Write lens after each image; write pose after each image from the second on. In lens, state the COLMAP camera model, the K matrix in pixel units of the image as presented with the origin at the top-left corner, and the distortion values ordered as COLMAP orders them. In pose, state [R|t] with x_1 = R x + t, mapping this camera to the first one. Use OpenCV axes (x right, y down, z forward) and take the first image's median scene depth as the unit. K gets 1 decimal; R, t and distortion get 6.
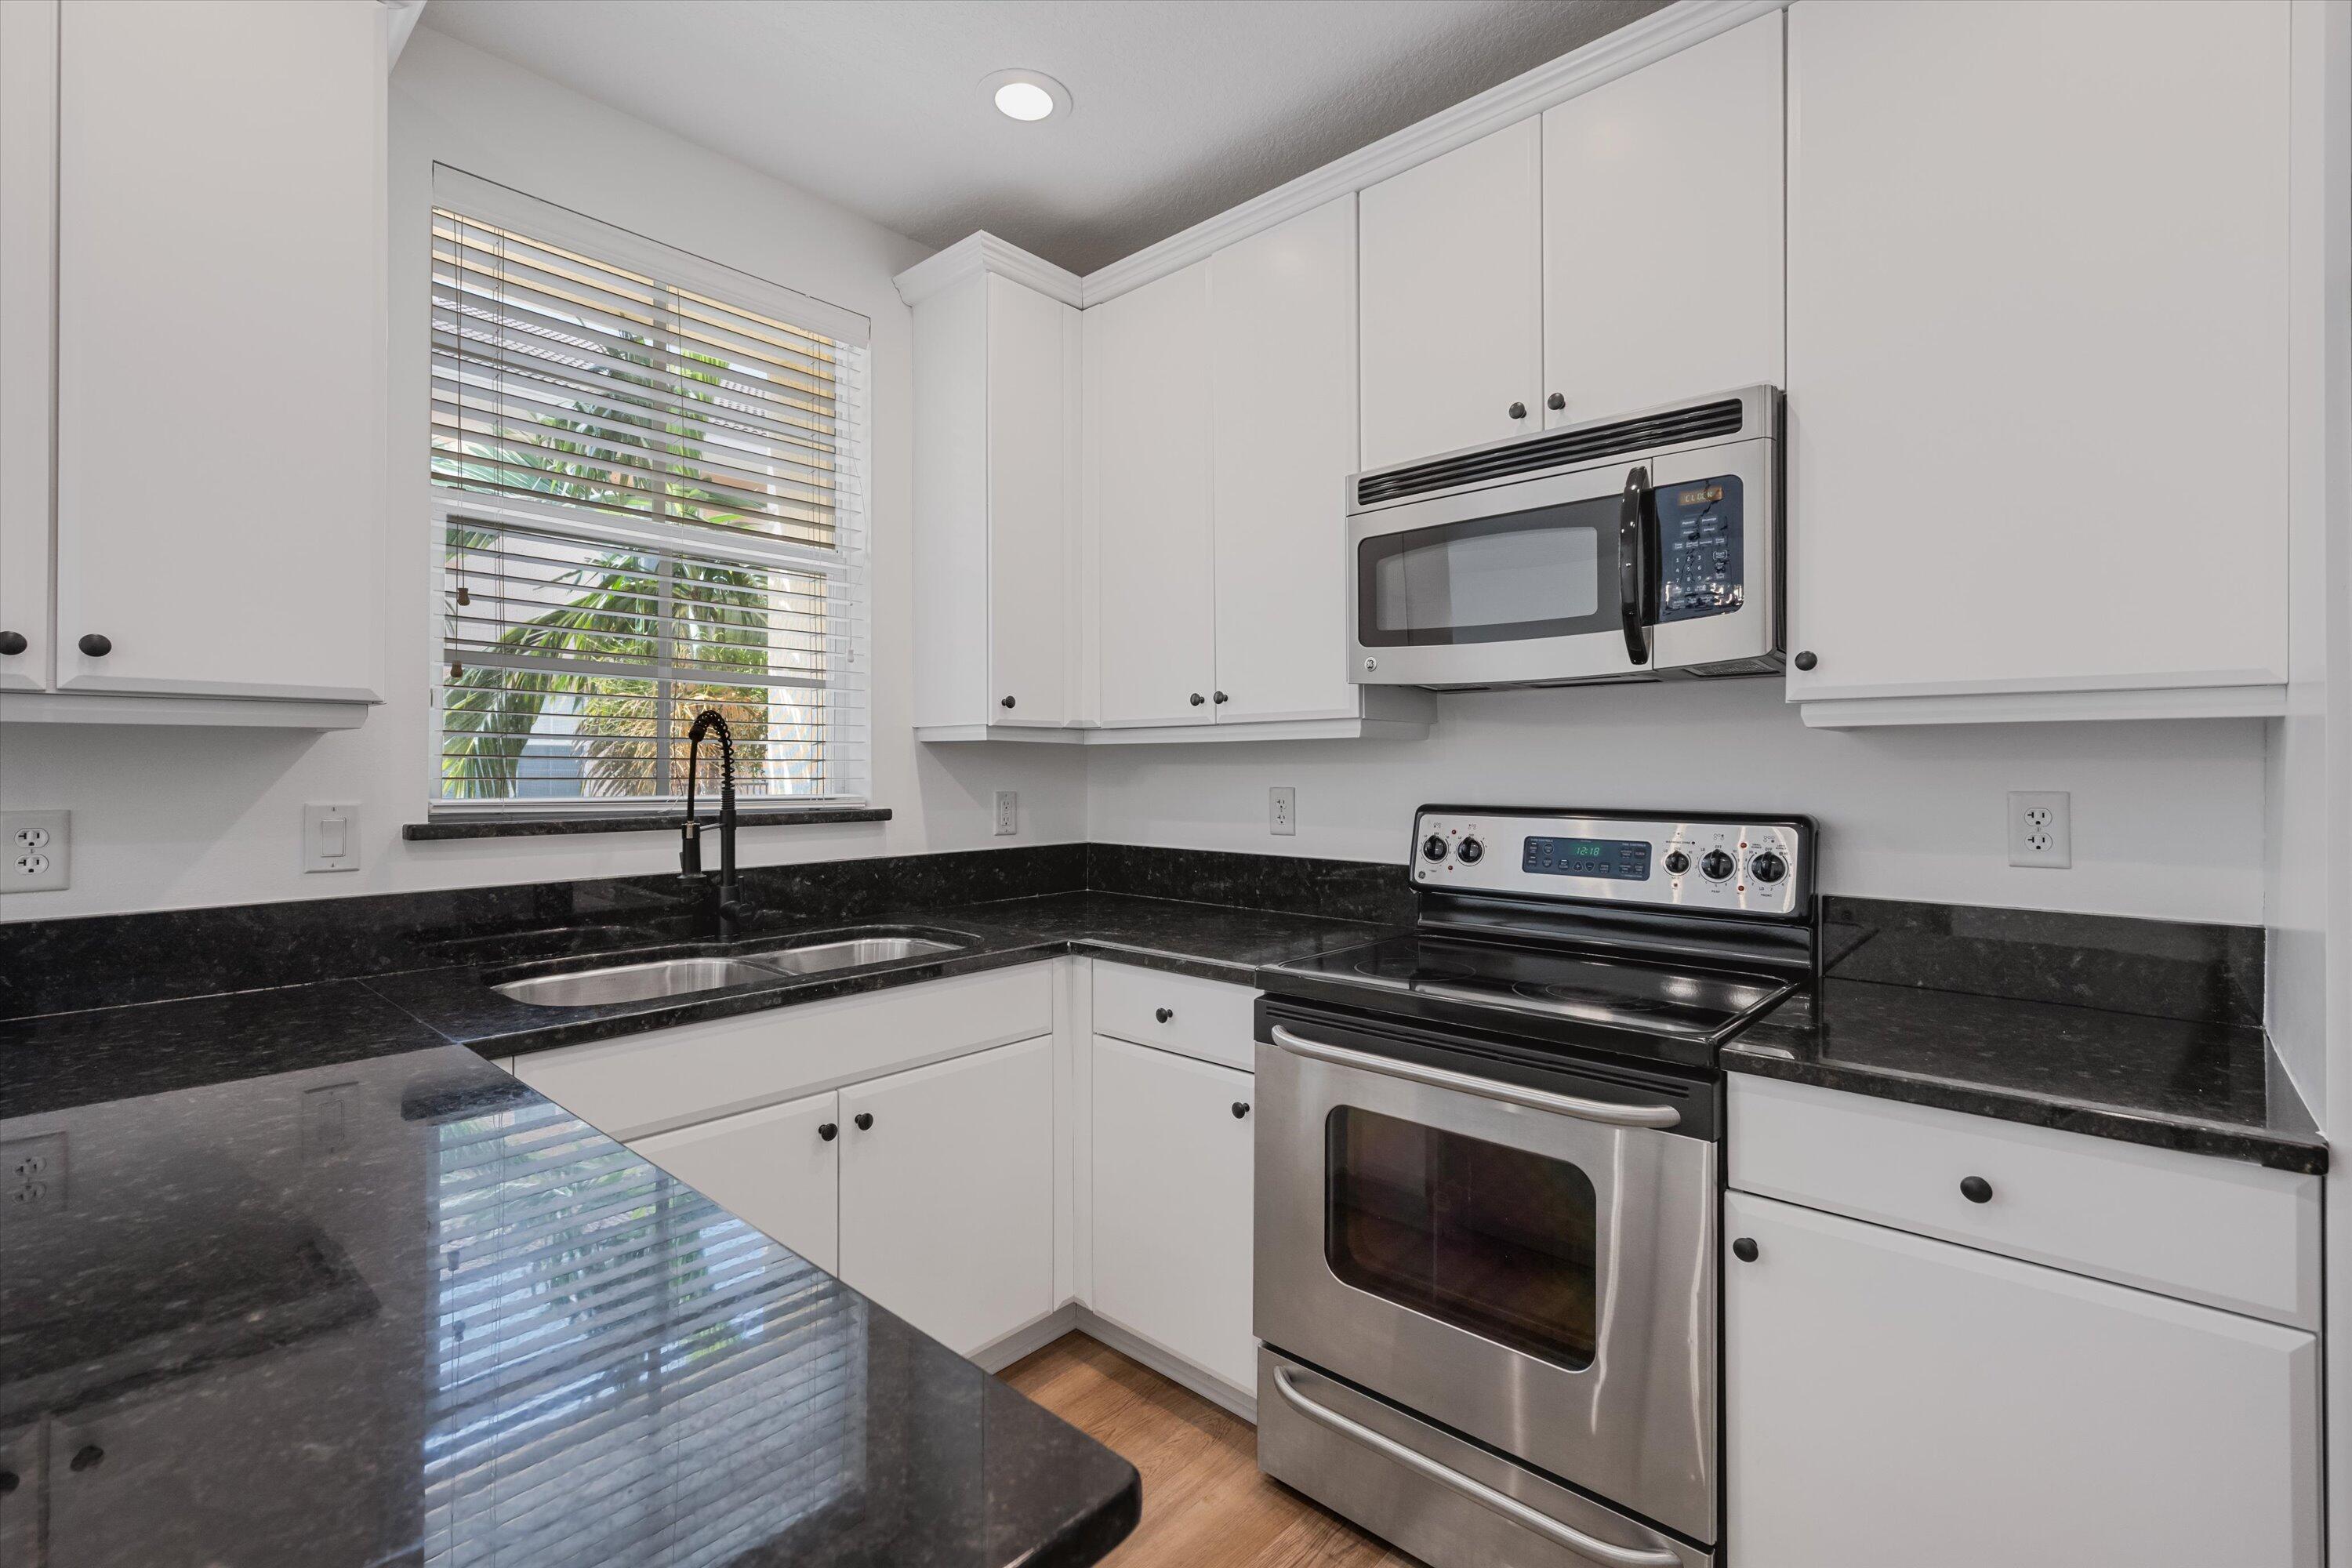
lens RADIAL K [[1056.5, 0, 1169.7], [0, 1056.5, 765.8], [0, 0, 1]] dist [0.004926, -0.000526]
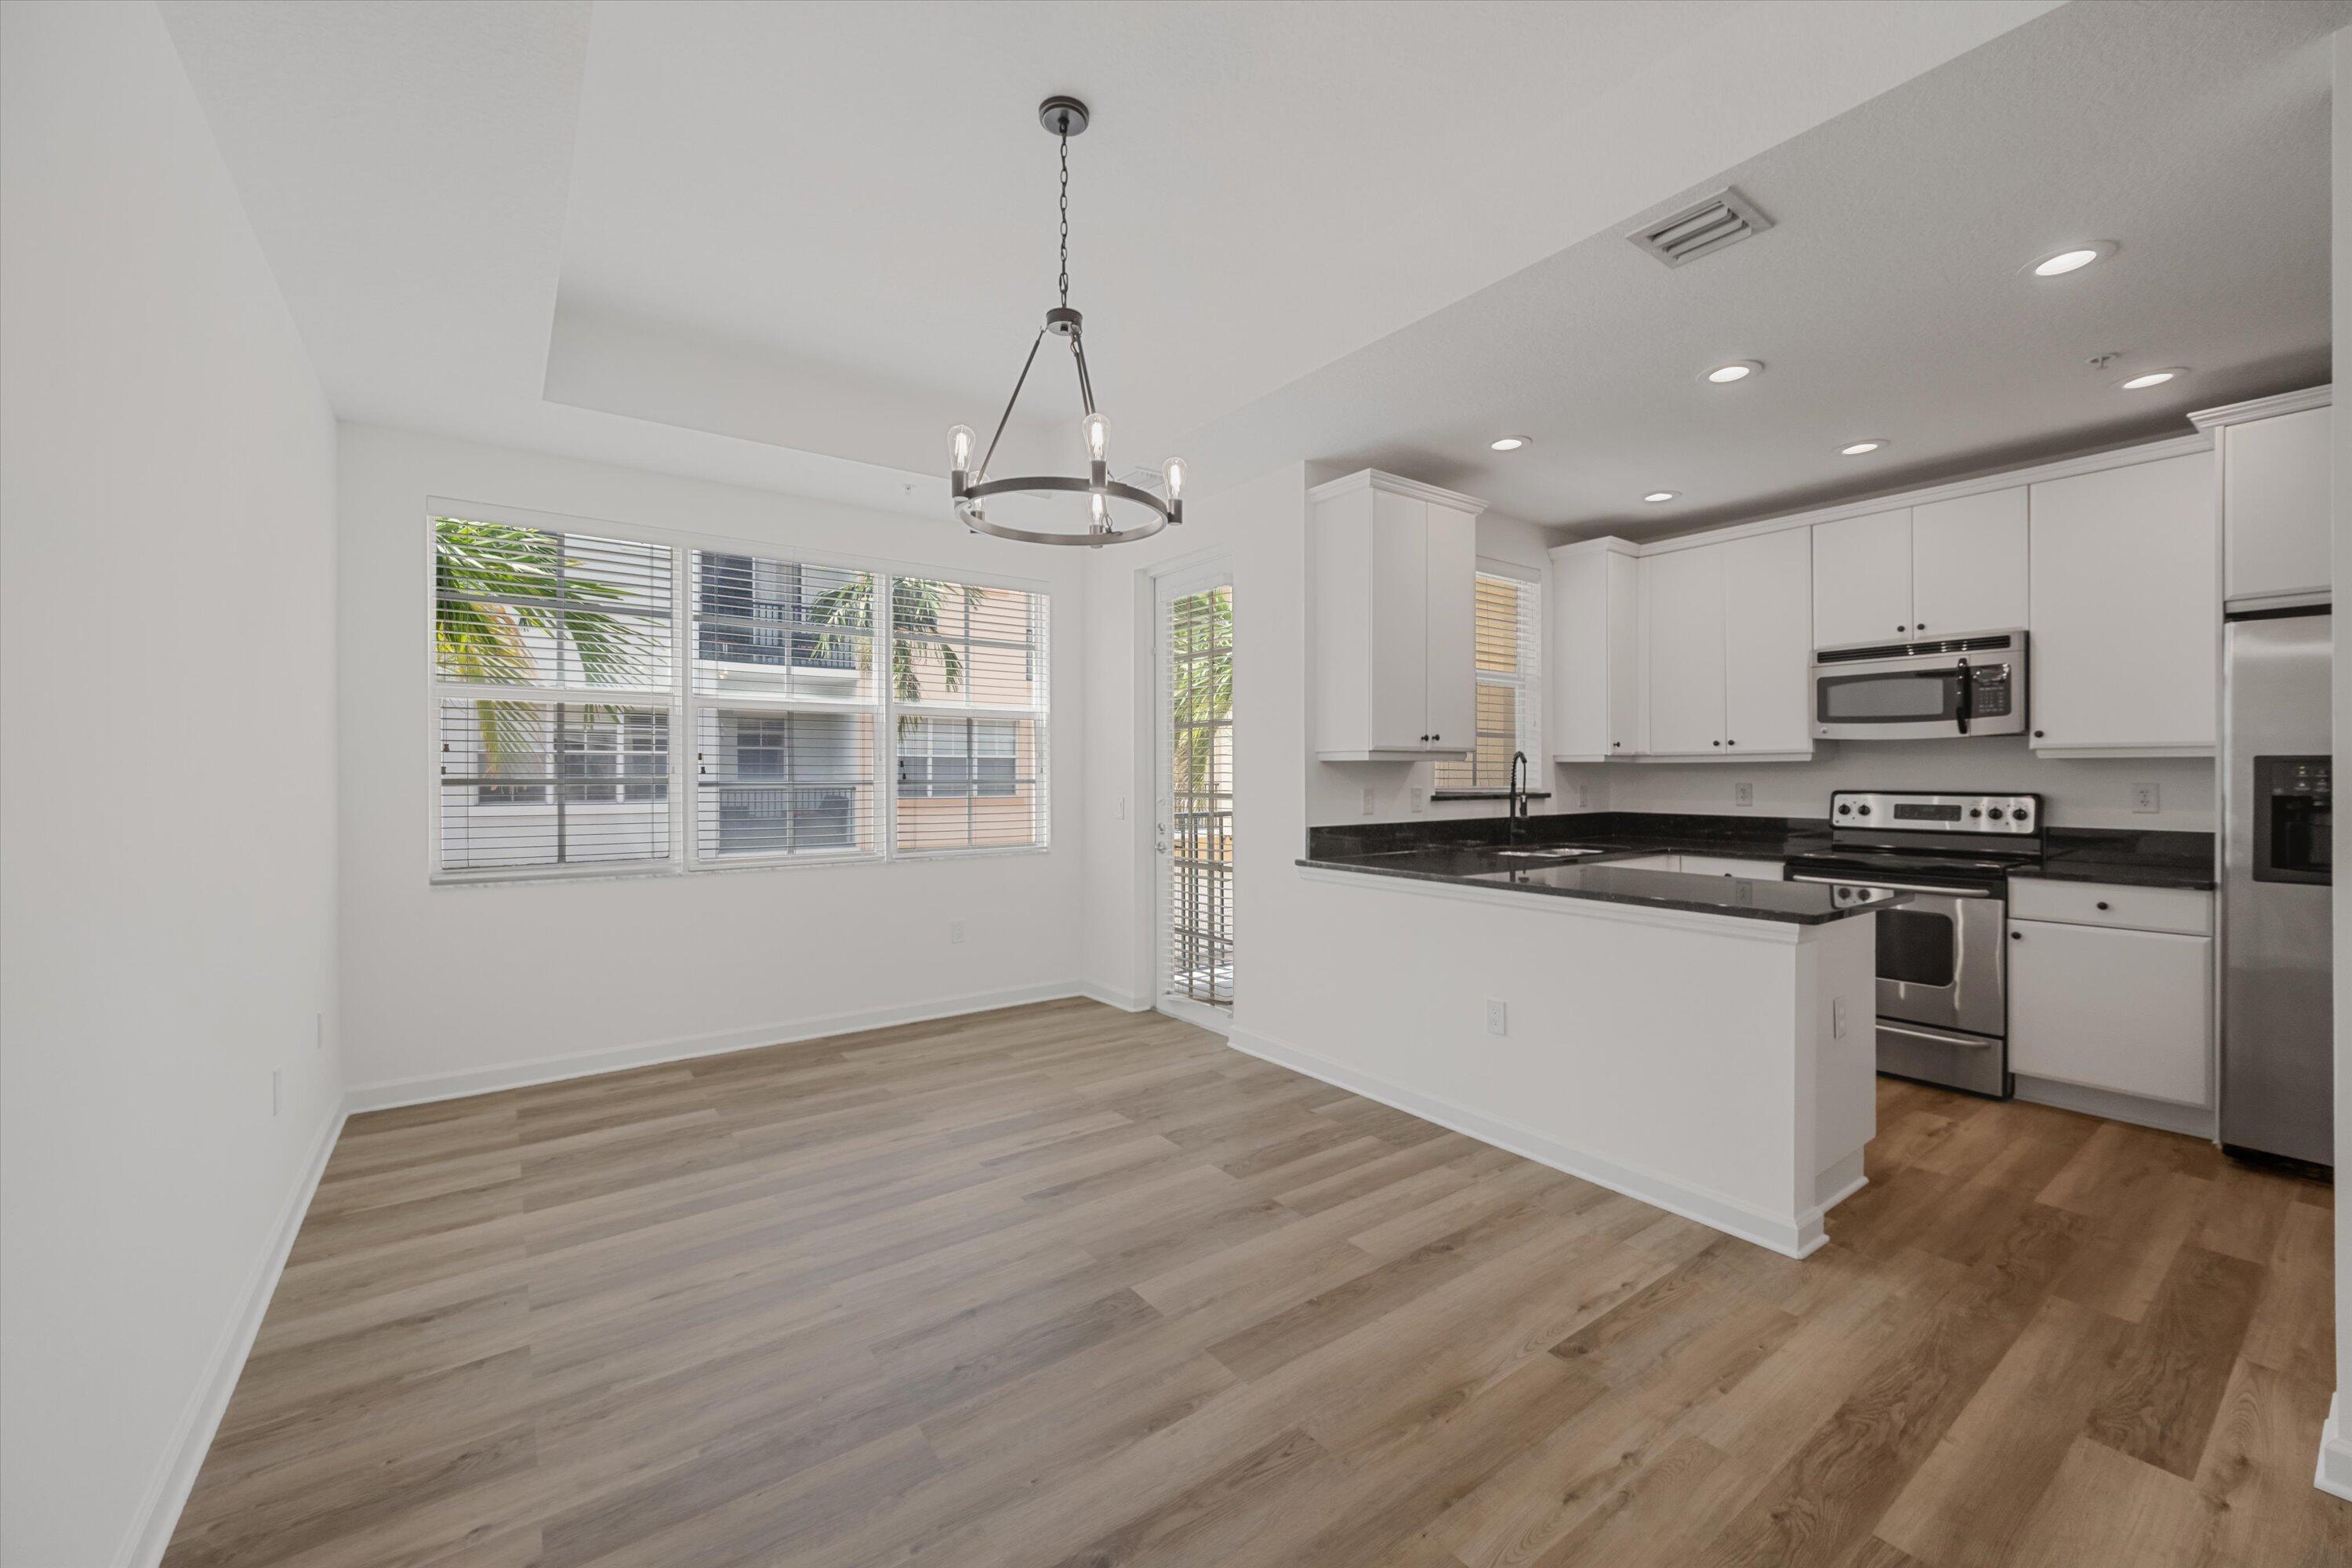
lens RADIAL K [[928.8, 0, 1175.4], [0, 928.8, 774.2], [0, 0, 1]] dist [0.001454, 0.000195]
pose [[0.980734, -0.000990, -0.195345, -0.835685], [0.001319, 0.999998, 0.001552, -0.002780], [0.195343, -0.001780, 0.980733, -1.340561]]
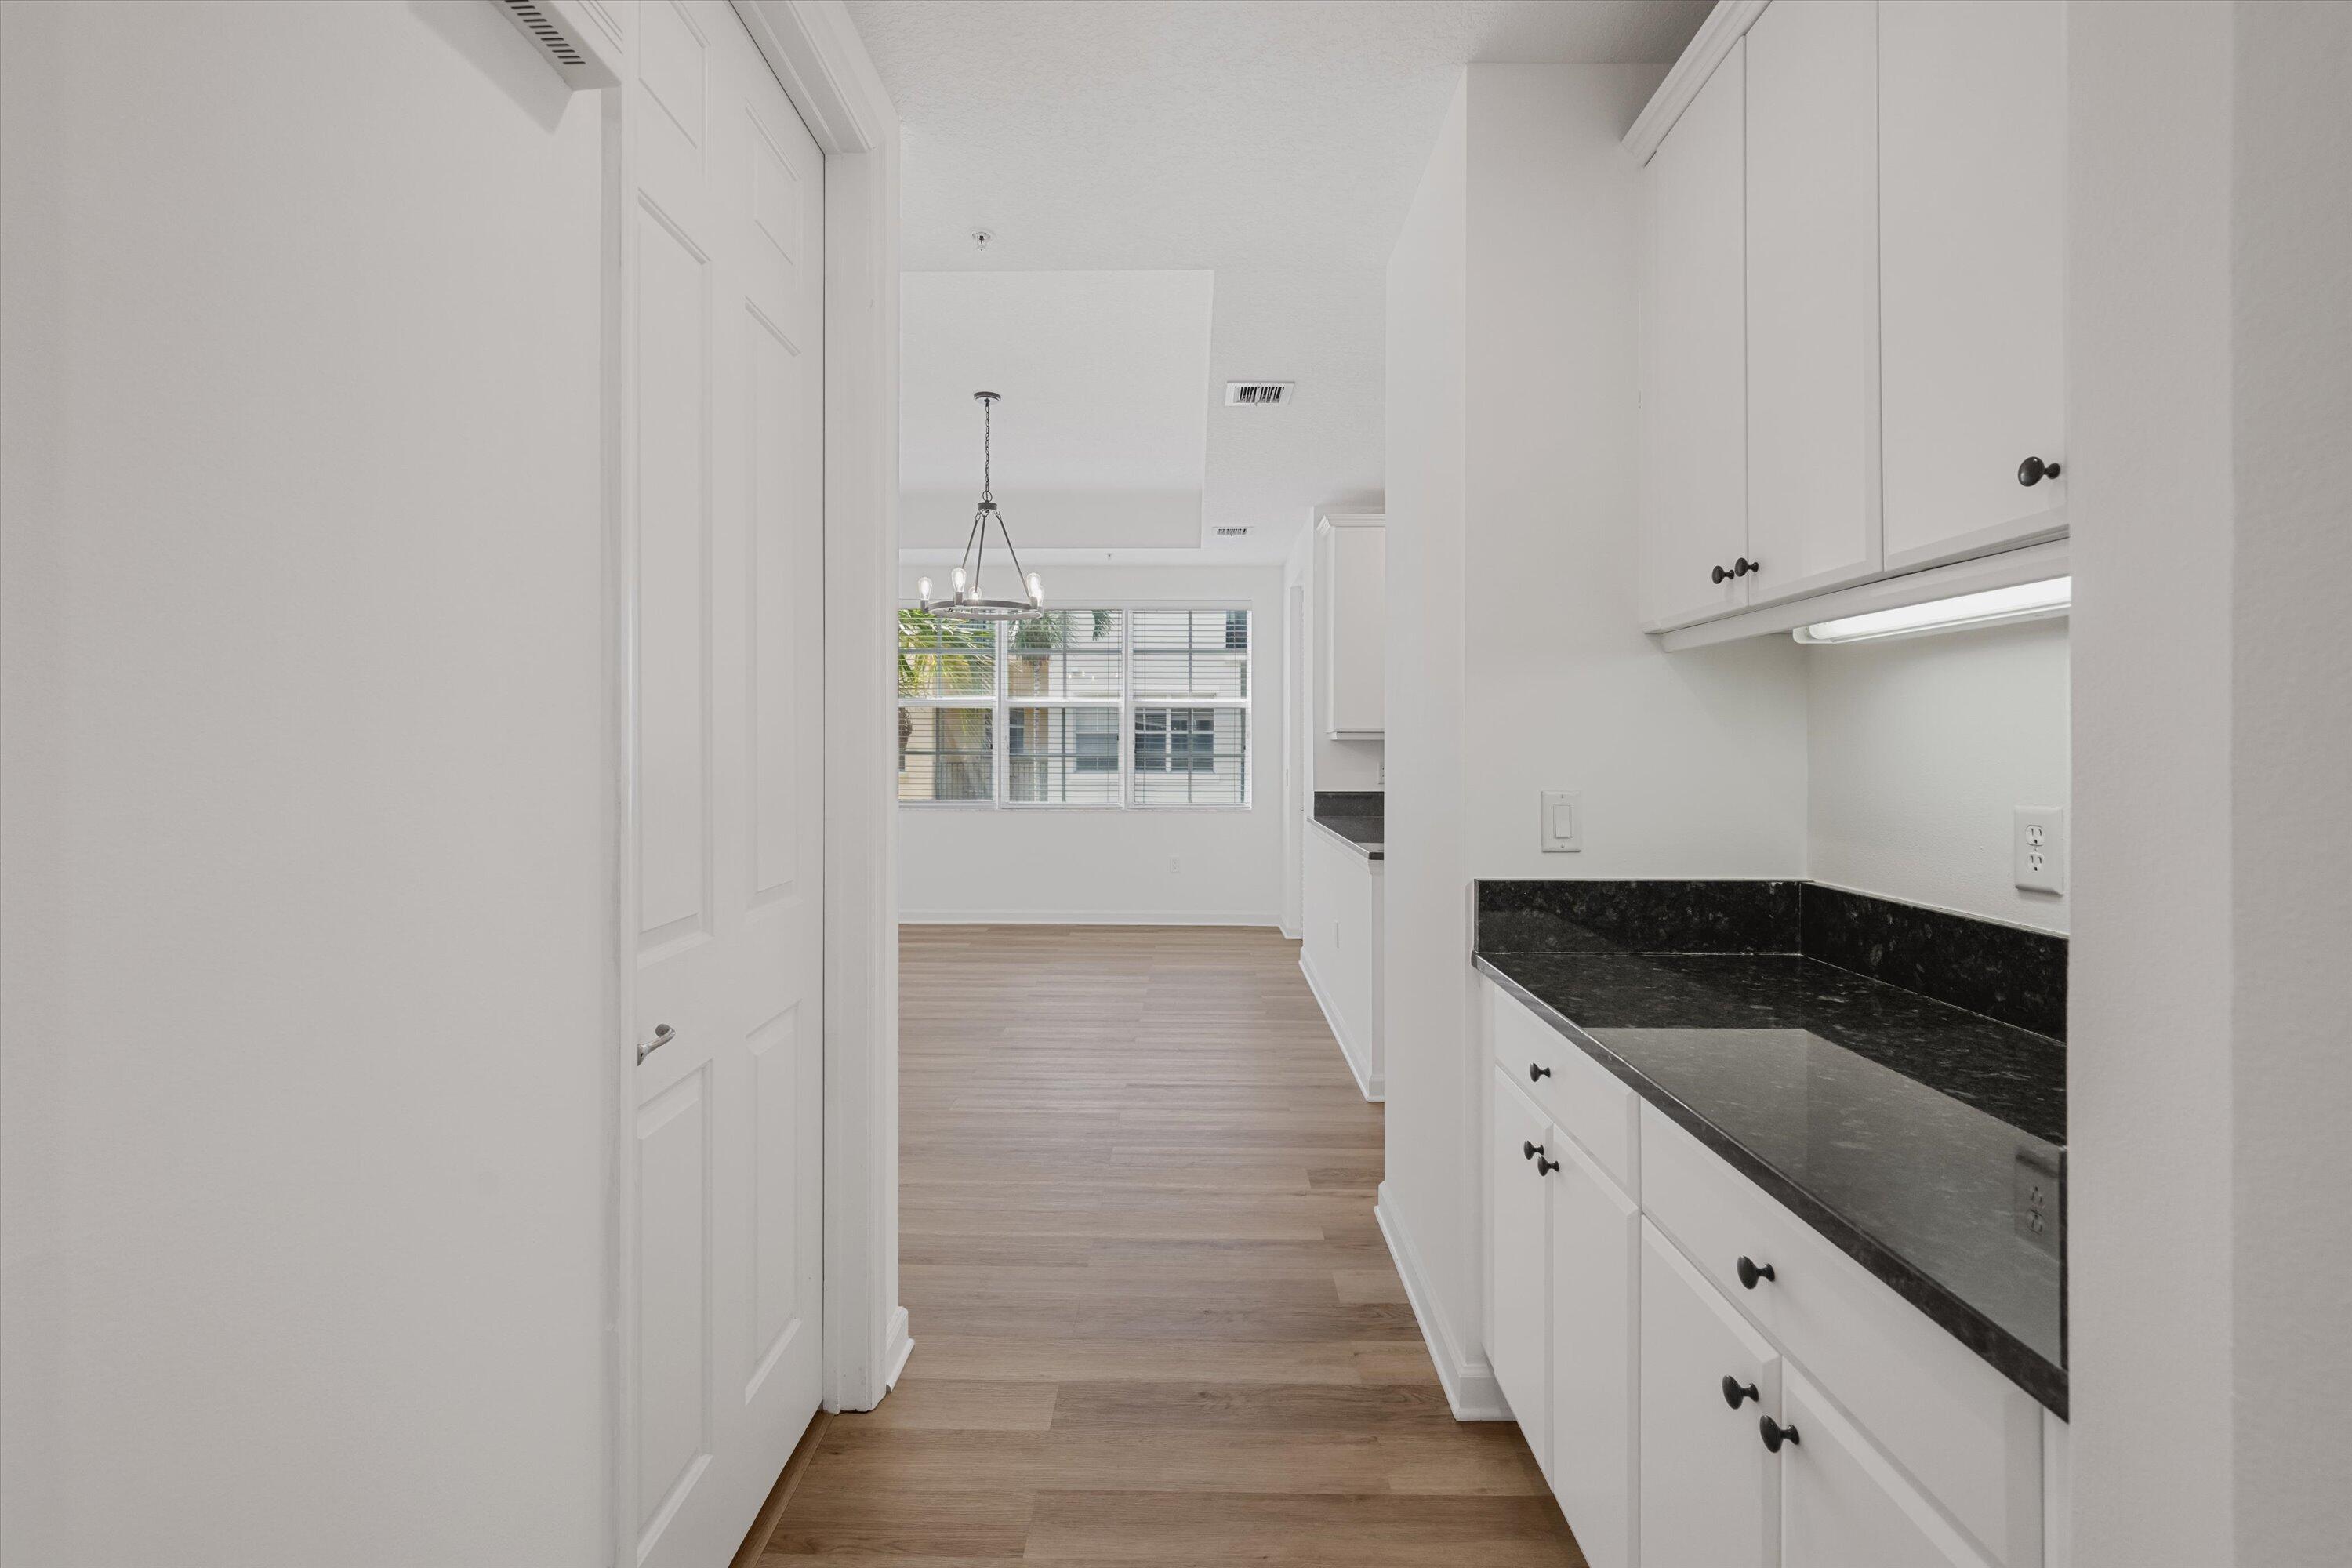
lens RADIAL K [[1010.7, 0, 1164.6], [0, 1010.7, 751.5], [0, 0, 1]] dist [0.001496, 0.000176]
pose [[0.653251, 0.002672, -0.757136, 0.863958], [-0.002331, 0.999996, 0.001517, -0.000112], [0.757138, 0.000774, 0.653255, -1.461516]]
